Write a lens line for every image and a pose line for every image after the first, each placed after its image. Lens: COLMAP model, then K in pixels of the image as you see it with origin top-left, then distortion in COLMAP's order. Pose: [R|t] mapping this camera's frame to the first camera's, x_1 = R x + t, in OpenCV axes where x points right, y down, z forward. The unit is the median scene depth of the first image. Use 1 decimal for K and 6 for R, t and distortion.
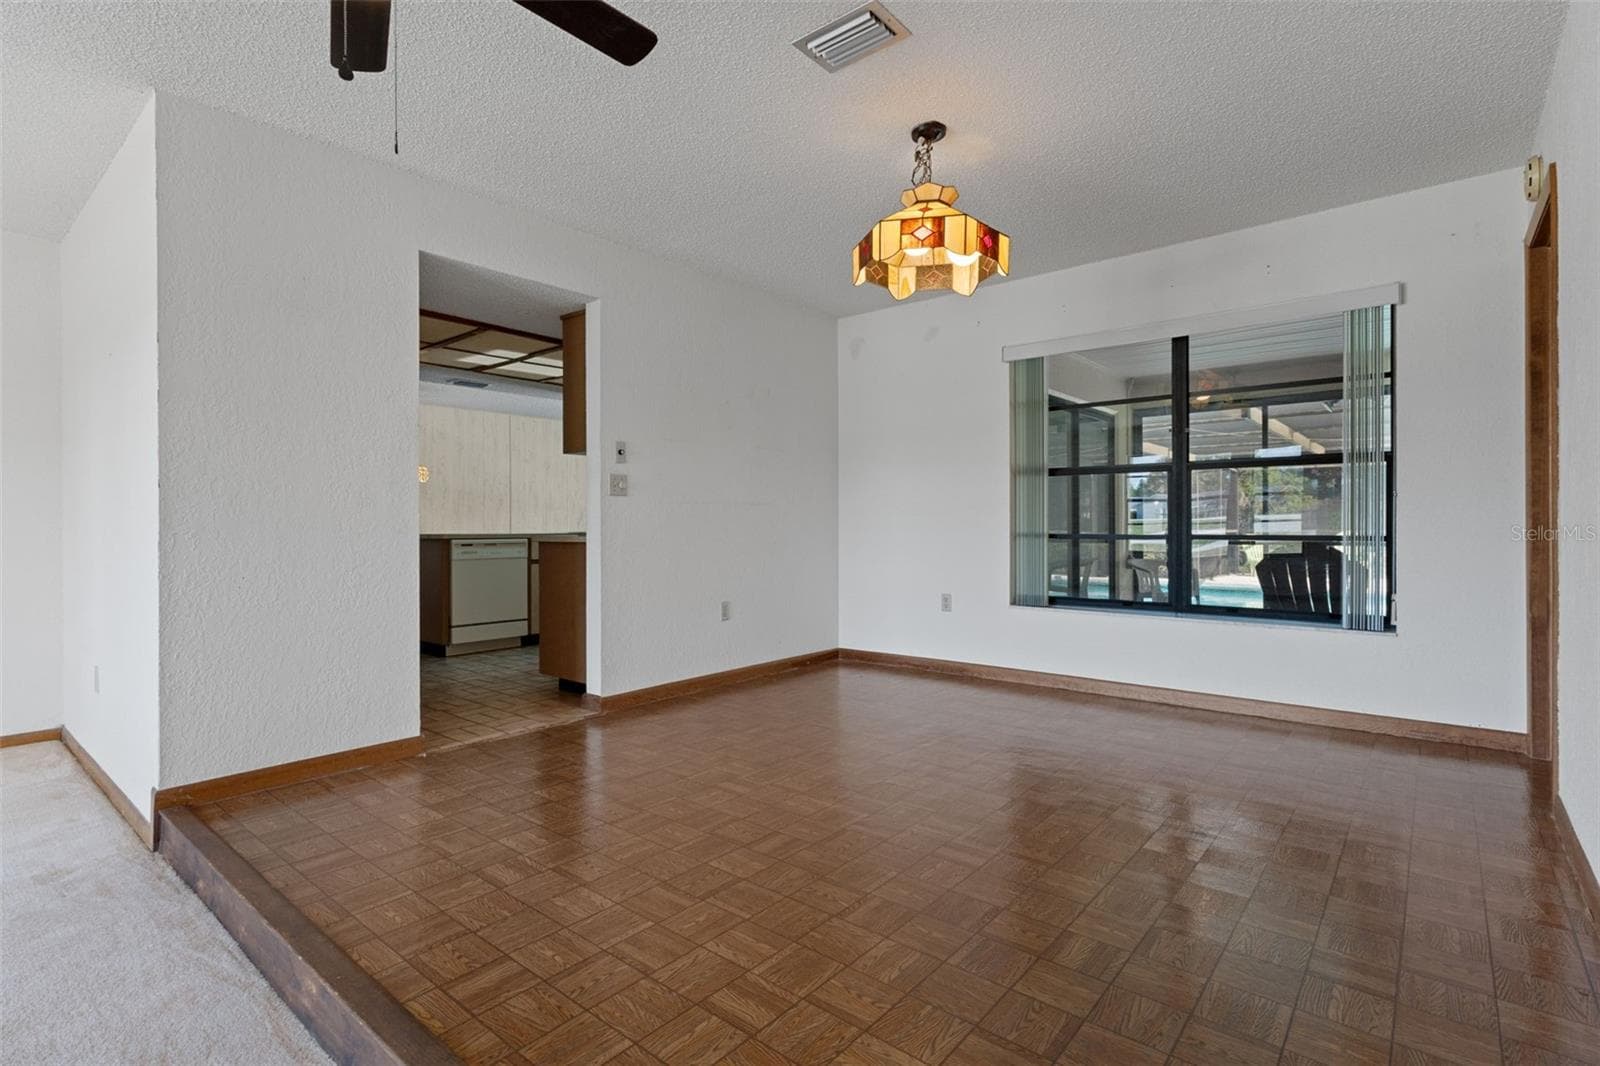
lens RADIAL K [[757.0, 0, 790.3], [0, 757.0, 527.7], [0, 0, 1]] dist [0.000465, 0.000391]
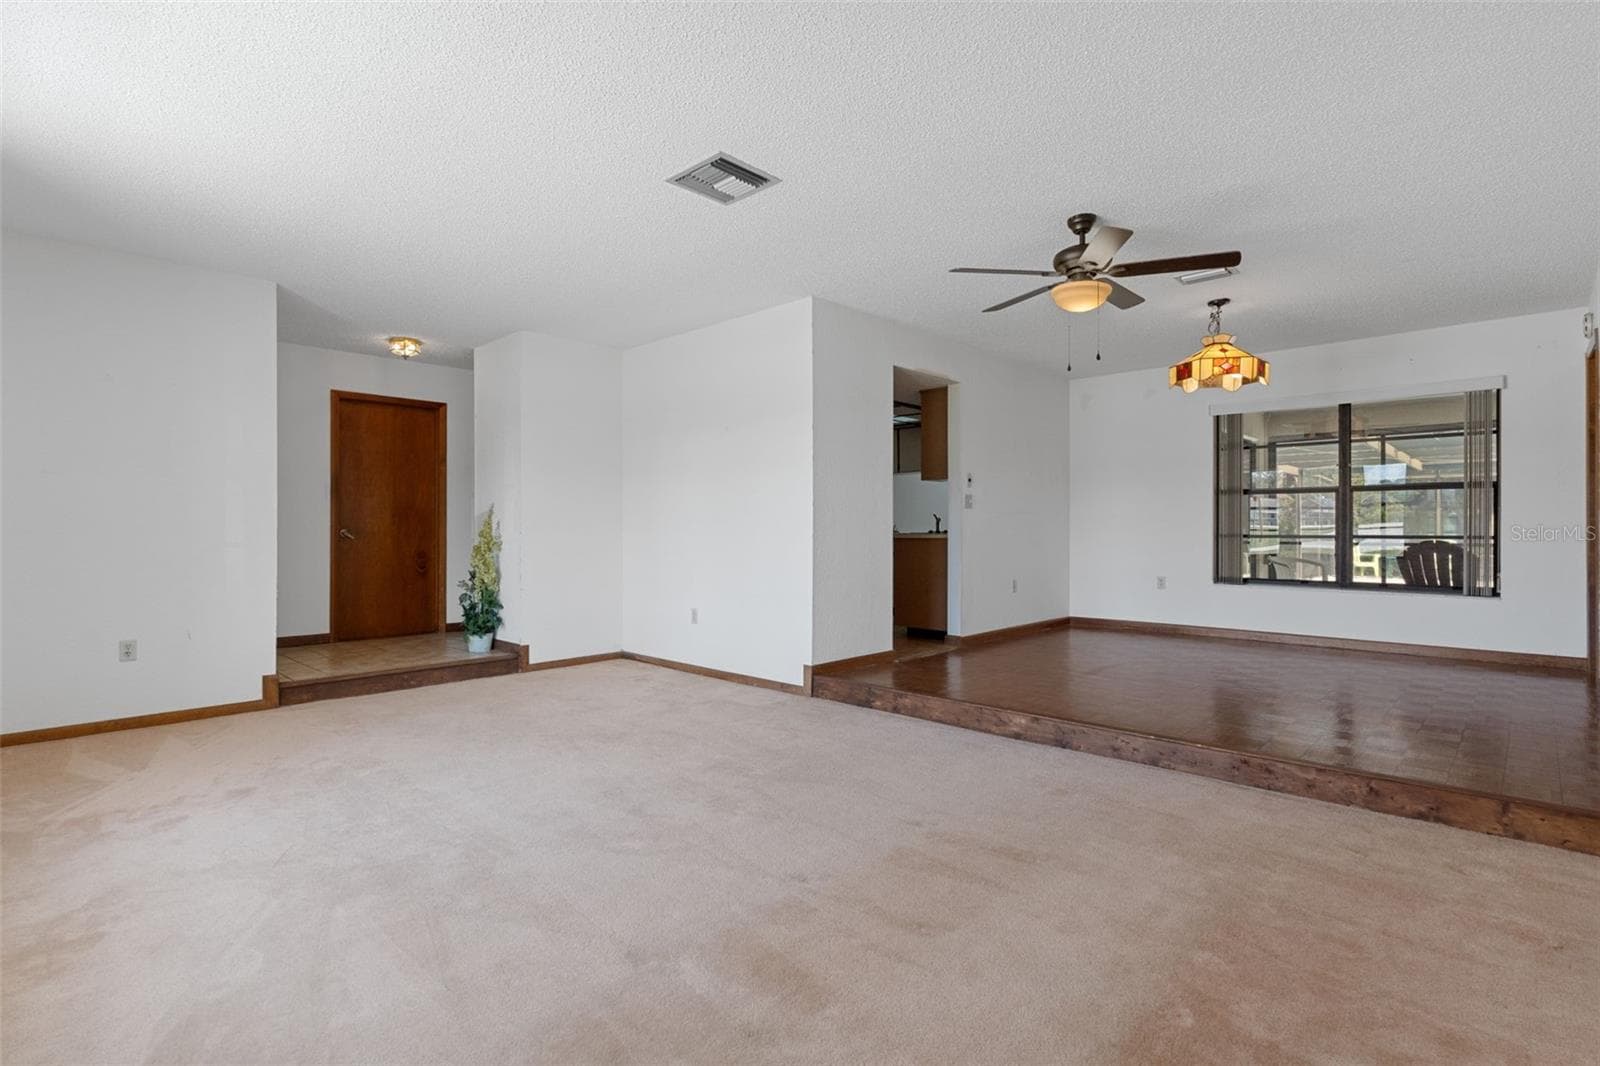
lens RADIAL K [[757.0, 0, 786.8], [0, 757.0, 529.0], [0, 0, 1]] dist [0.000465, 0.000391]
pose [[0.997818, 0.003562, -0.065922, -0.497788], [-0.003795, 0.999987, -0.003421, 0.006794], [0.065908, 0.003663, 0.997819, -0.577539]]
